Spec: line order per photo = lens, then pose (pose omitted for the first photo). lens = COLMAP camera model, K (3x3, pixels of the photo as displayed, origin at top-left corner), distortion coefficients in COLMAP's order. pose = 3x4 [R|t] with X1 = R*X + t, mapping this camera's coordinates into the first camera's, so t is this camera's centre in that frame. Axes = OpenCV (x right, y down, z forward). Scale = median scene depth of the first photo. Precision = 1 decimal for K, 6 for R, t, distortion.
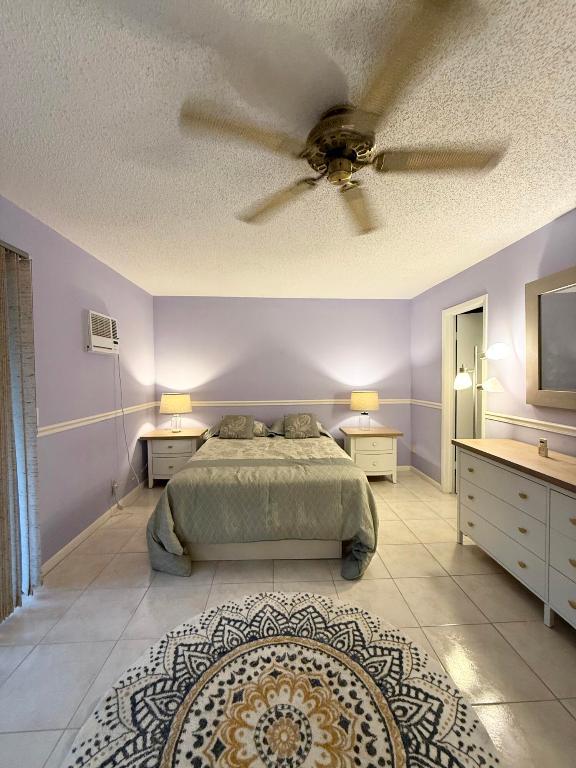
lens RADIAL K [[306.3, 0, 288.8], [0, 306.3, 383.4], [0, 0, 1]] dist [0.000204, -0.000499]
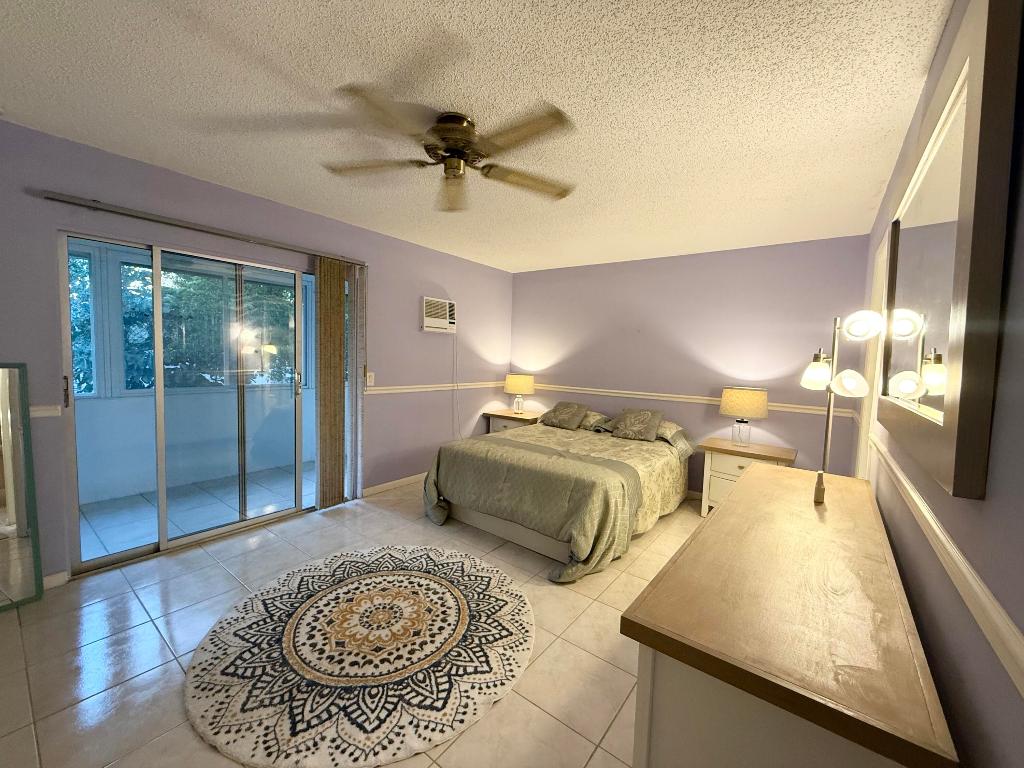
lens RADIAL K [[408.4, 0, 511.1], [0, 408.4, 382.6], [0, 0, 1]] dist [0.000204, -0.000499]
pose [[0.761710, 0.074803, -0.643585, 1.012968], [-0.057931, 0.997198, 0.047339, 0.002892], [0.645323, 0.001225, 0.763909, -0.005491]]
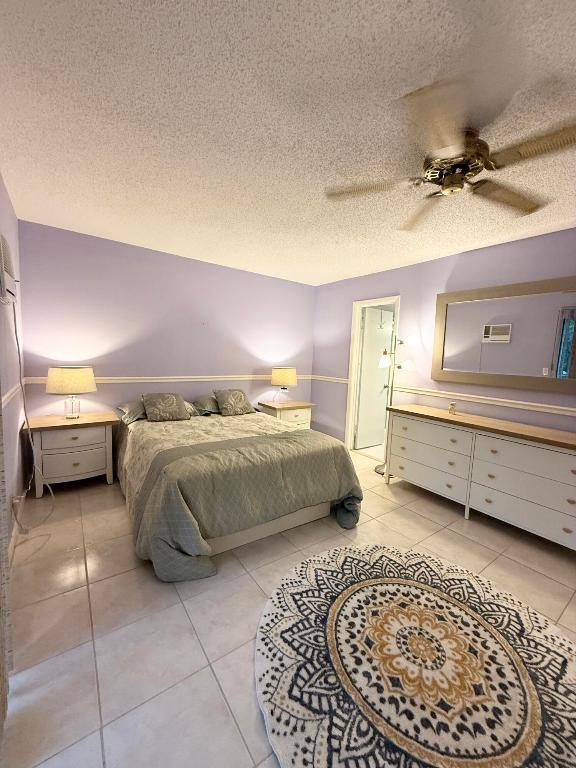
lens RADIAL K [[306.3, 0, 288.8], [0, 306.3, 383.4], [0, 0, 1]] dist [0.000204, -0.000499]
pose [[0.836862, -0.011205, 0.547299, -0.765757], [-0.033568, 0.996859, 0.071737, 0.008204], [-0.546383, -0.078405, 0.833857, 0.228633]]
